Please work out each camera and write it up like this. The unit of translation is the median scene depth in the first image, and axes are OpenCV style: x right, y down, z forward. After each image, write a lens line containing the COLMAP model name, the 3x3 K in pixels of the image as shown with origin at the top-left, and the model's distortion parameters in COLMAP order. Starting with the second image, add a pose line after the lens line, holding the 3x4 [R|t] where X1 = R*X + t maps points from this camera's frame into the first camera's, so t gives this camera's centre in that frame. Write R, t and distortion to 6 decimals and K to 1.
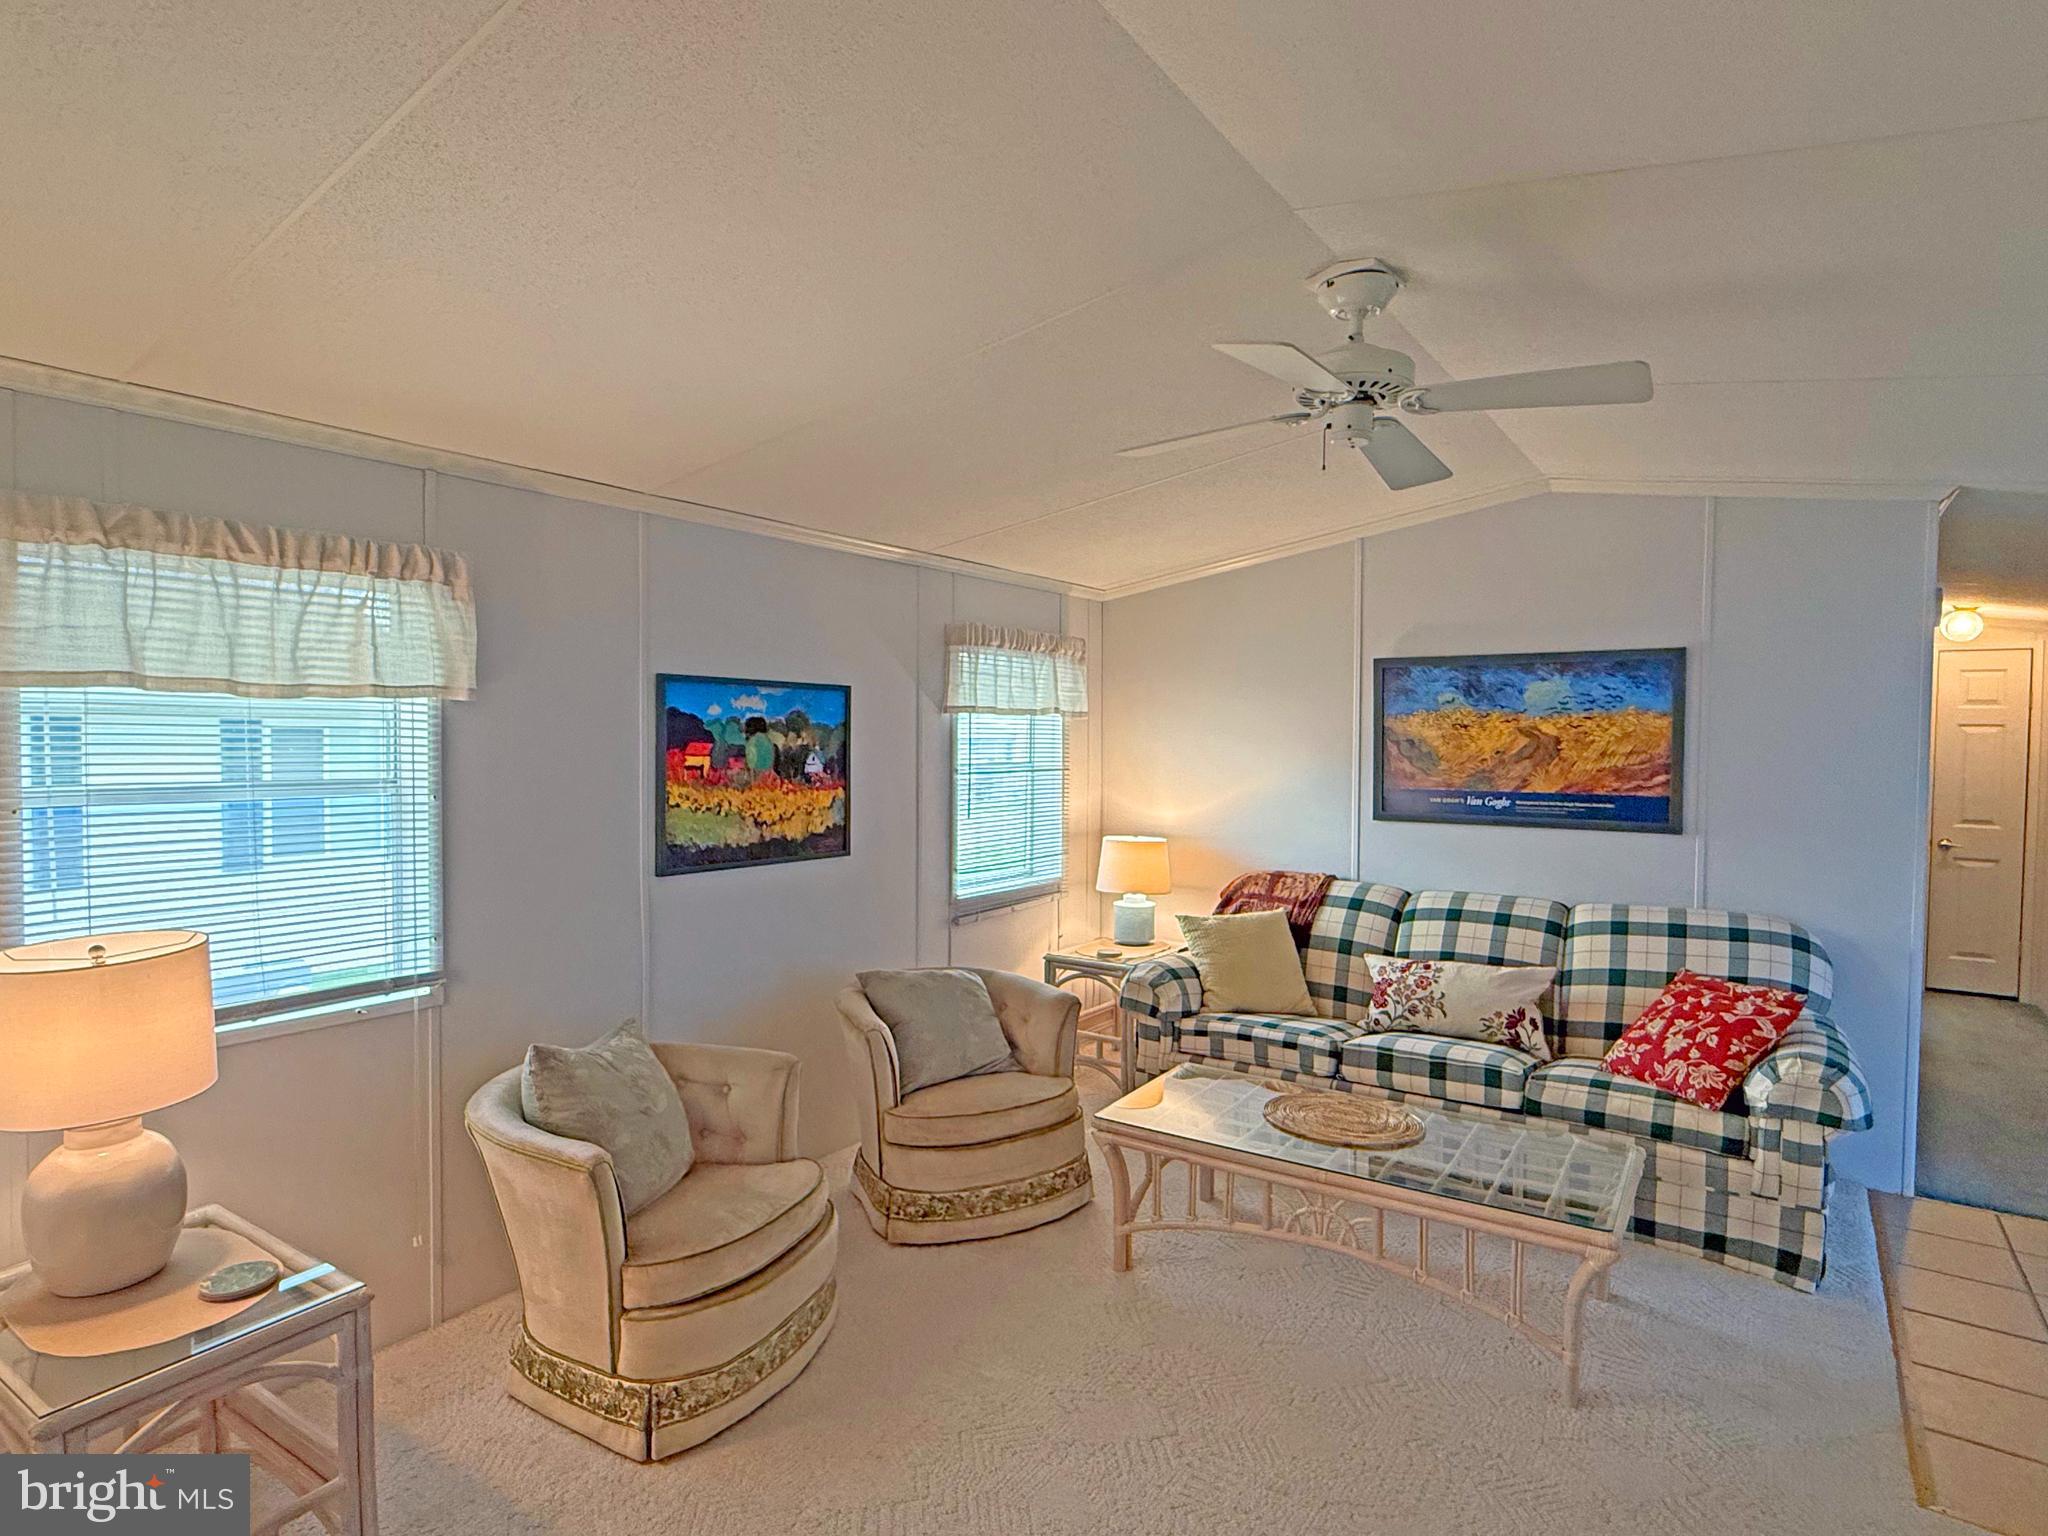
lens RADIAL K [[1077.1, 0, 1024.0], [0, 1077.1, 768.0], [0, 0, 1]] dist [0.001897, 0.000963]
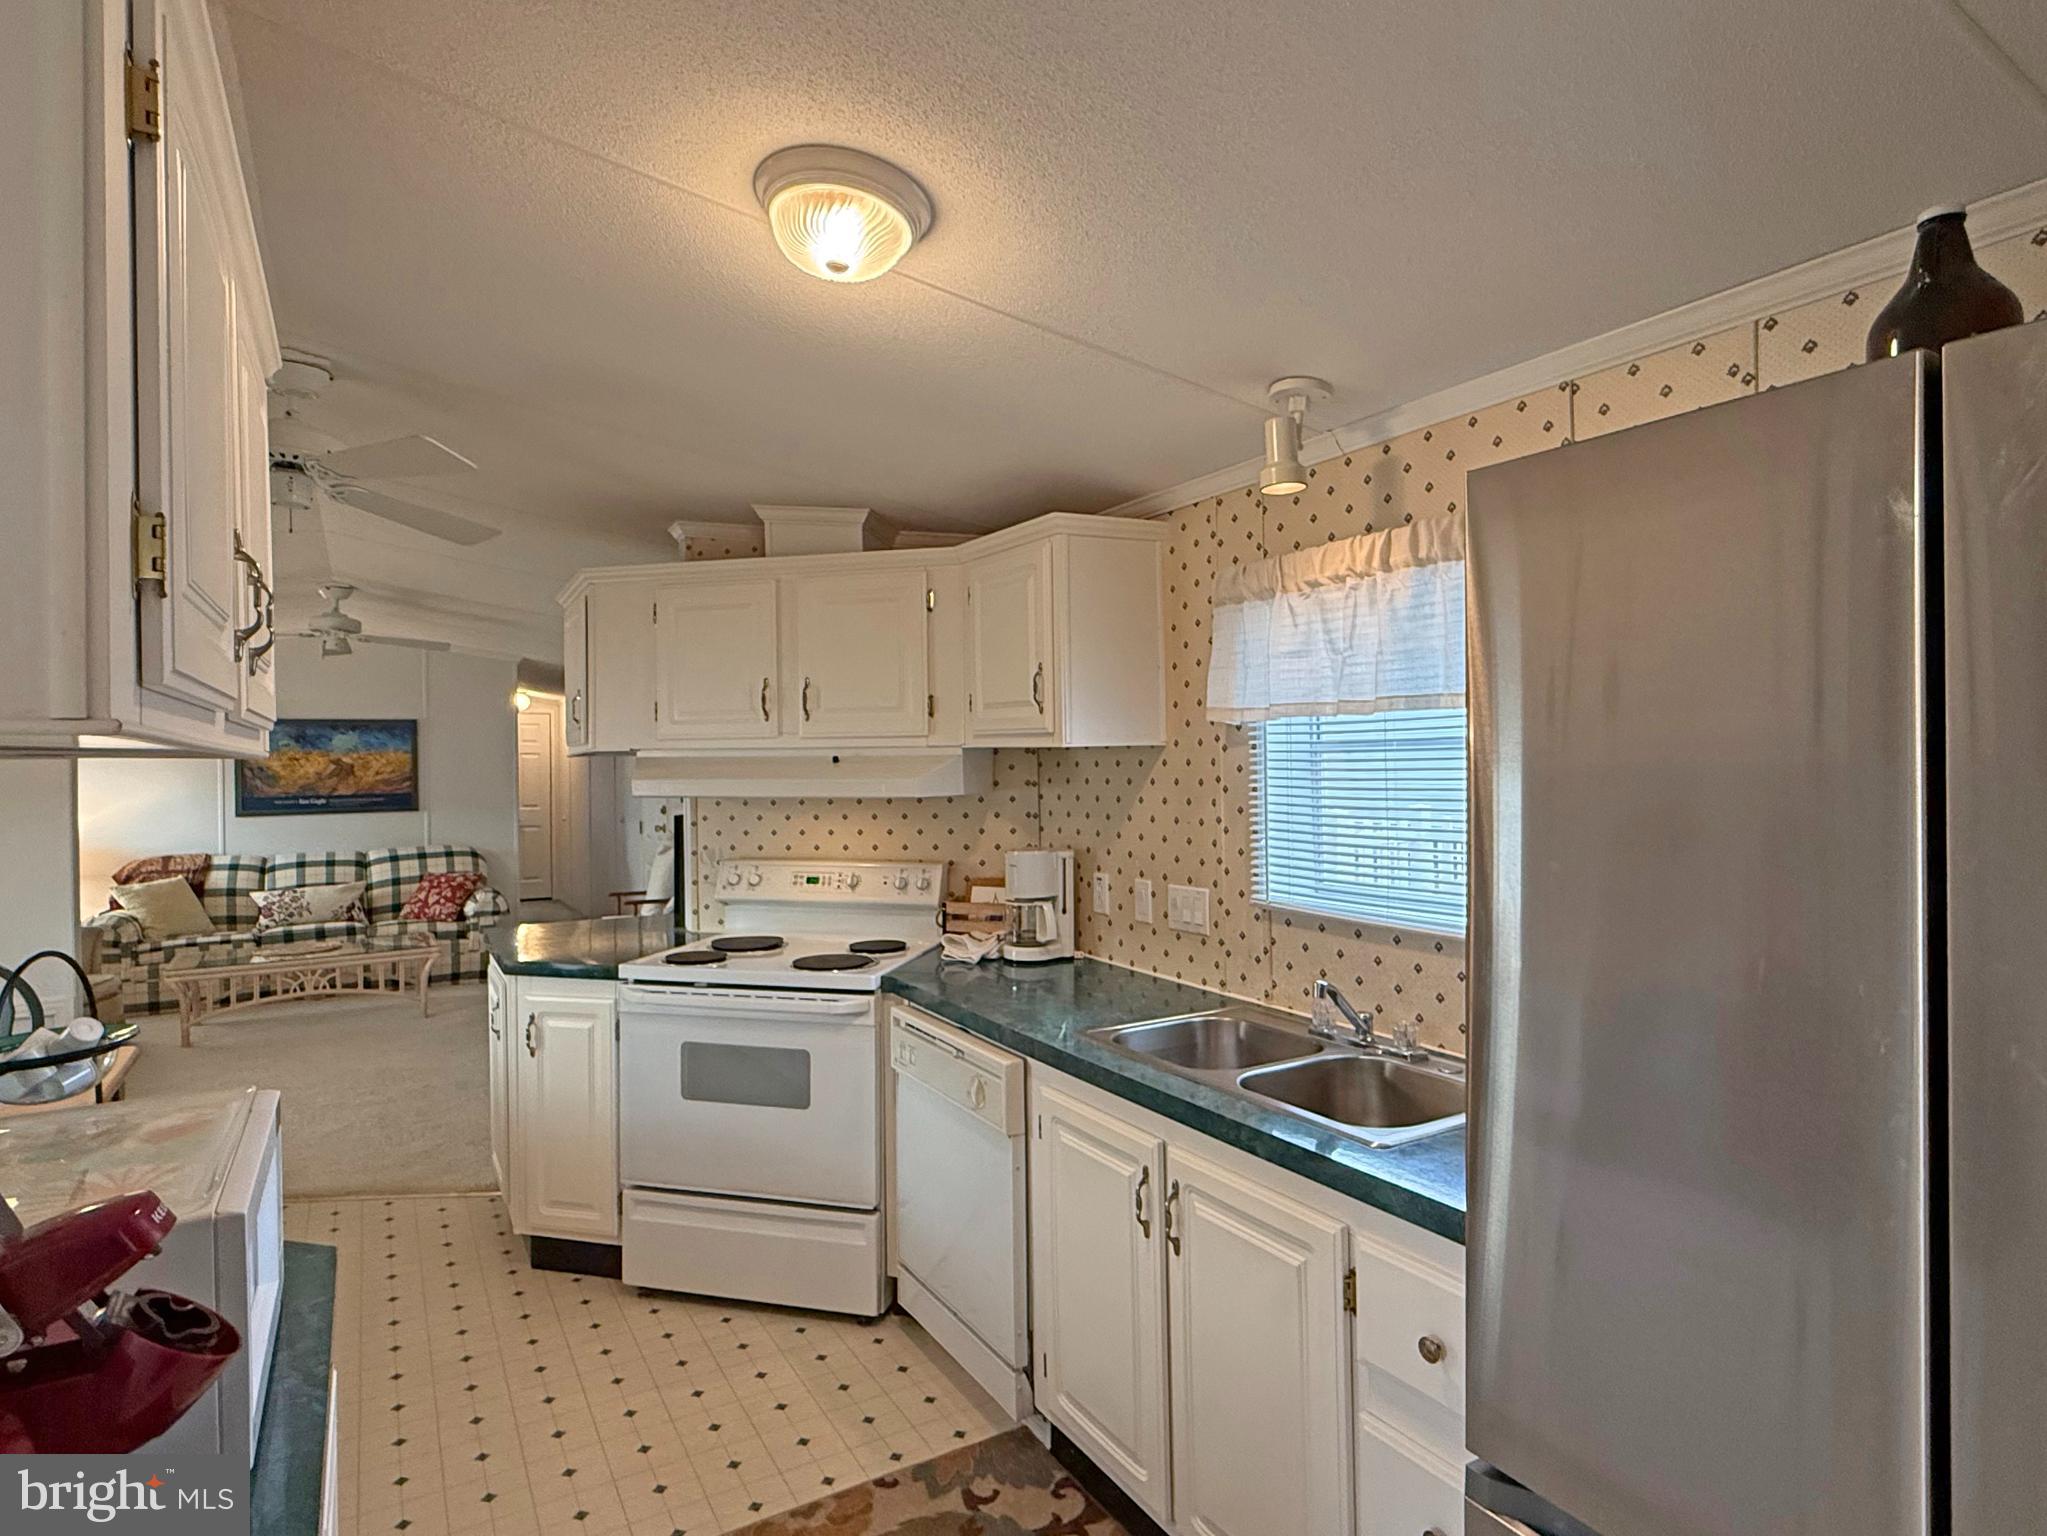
lens RADIAL K [[1076.6, 0, 1023.5], [0, 1076.6, 768.0], [0, 0, 1]] dist [0.001897, 0.000963]
pose [[0.399680, -0.024688, 0.916322, -0.809886], [0.040722, 0.999129, 0.009157, 0.008596], [-0.915750, 0.033654, 0.400337, -0.880089]]
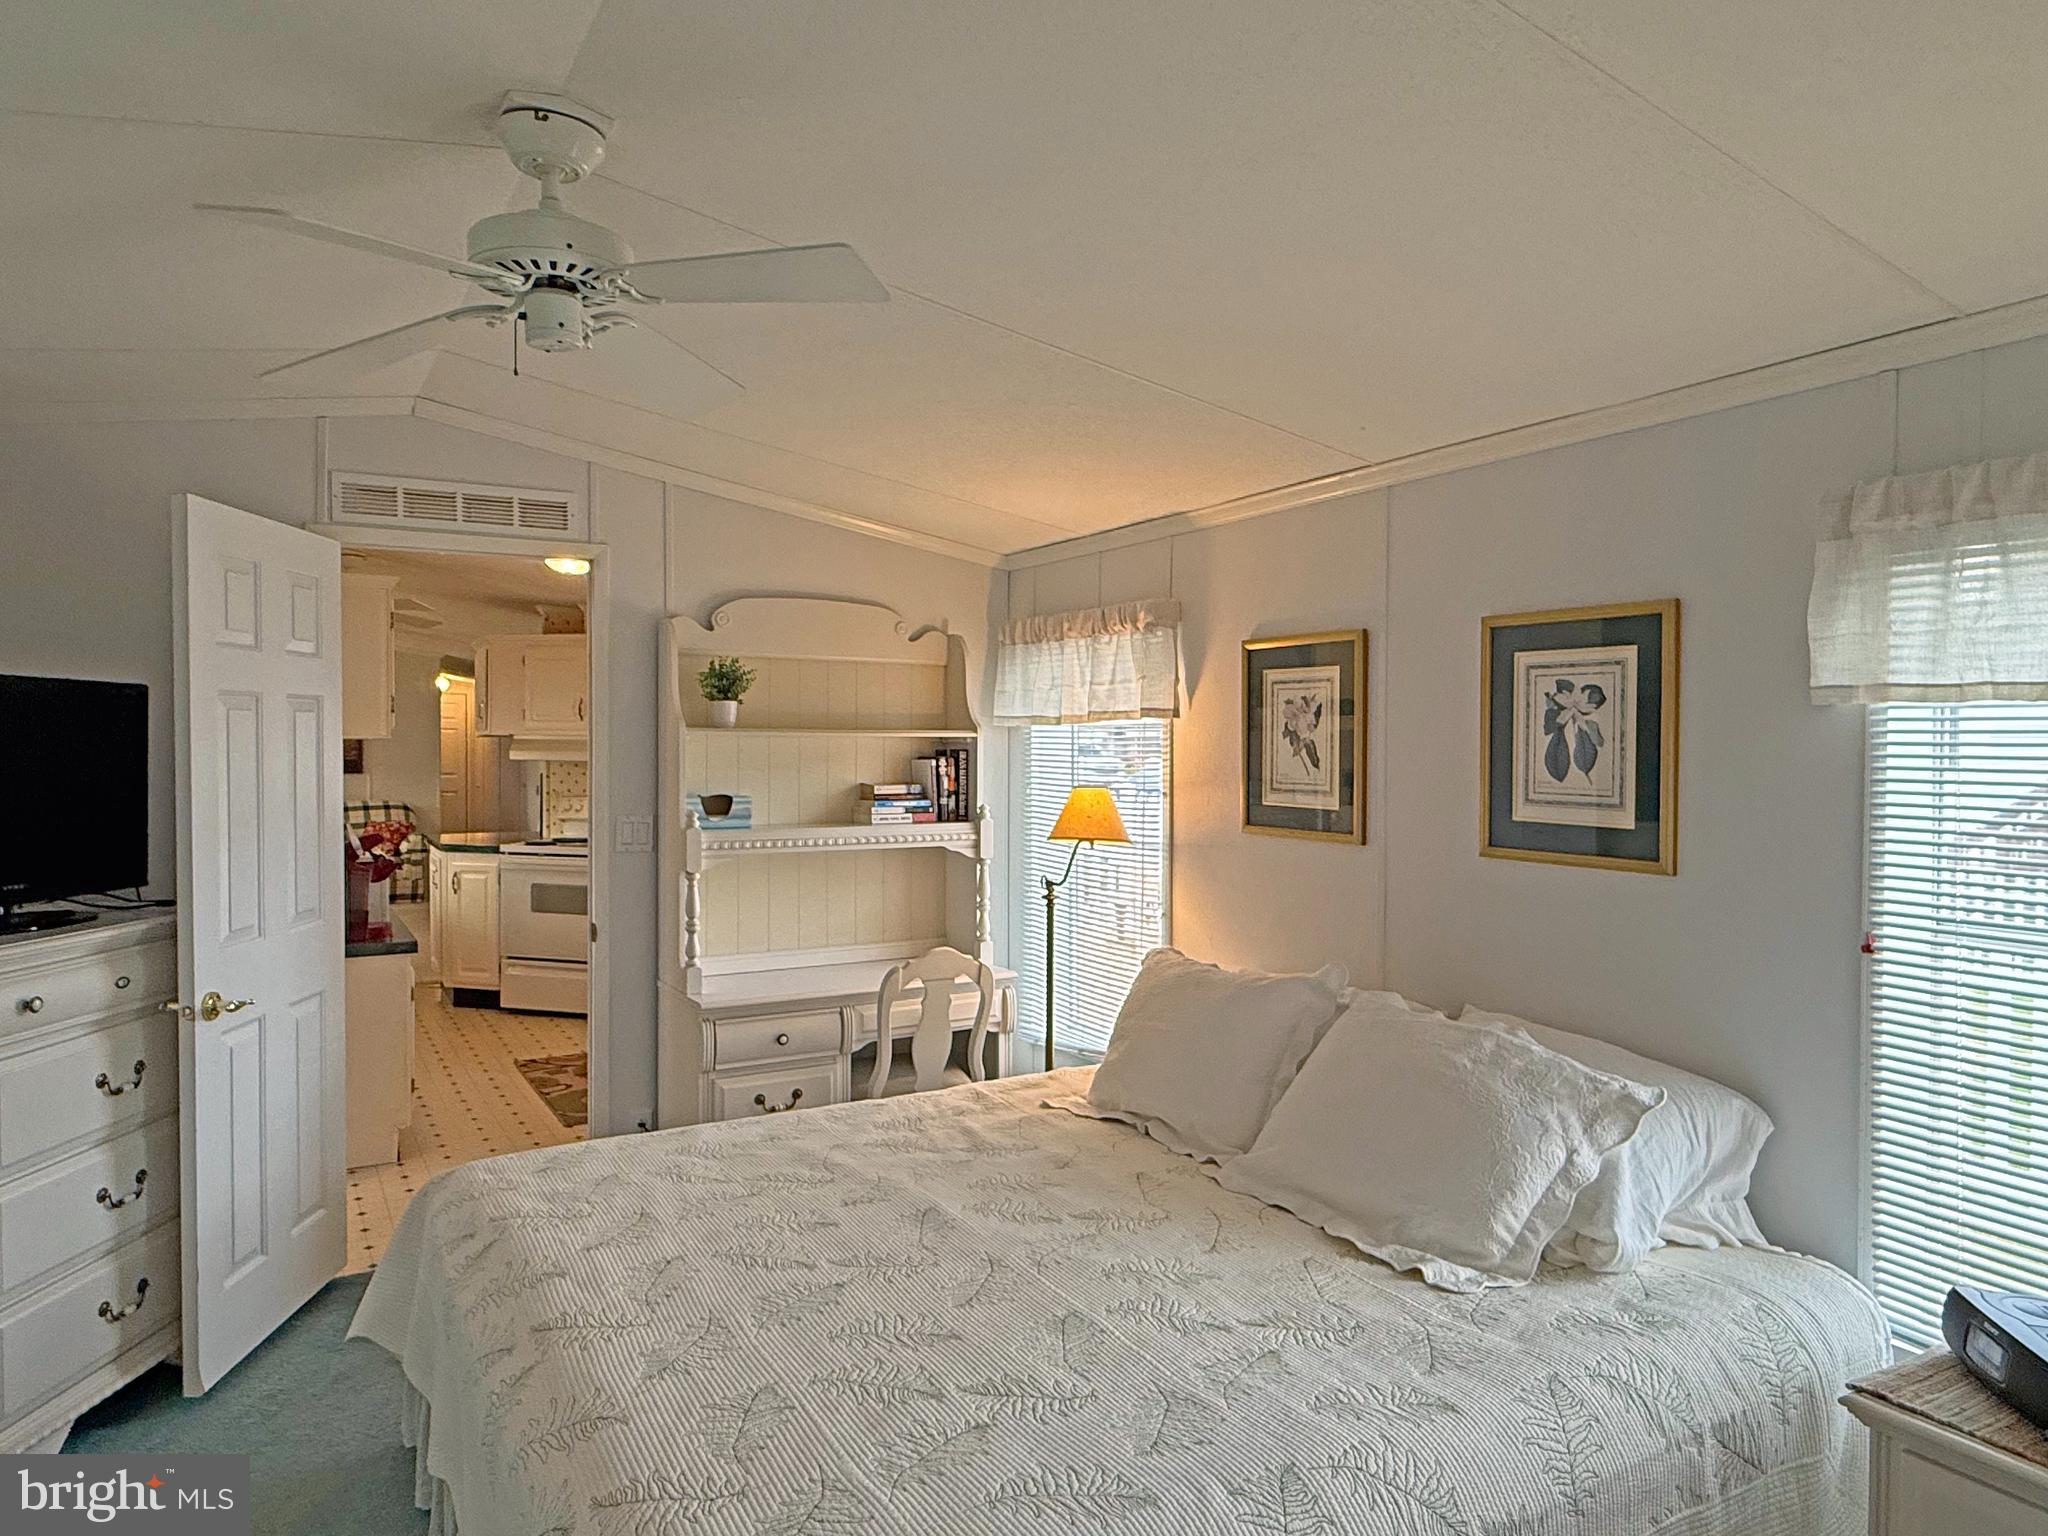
lens RADIAL K [[1274.6, 0, 1024.0], [0, 1274.6, 768.0], [0, 0, 1]] dist [-0.000302, 0.001803]
pose [[0.401315, -0.031533, 0.915397, -1.595671], [0.022602, 0.999444, 0.024520, 0.009791], [-0.915661, 0.010850, 0.401804, -1.731597]]
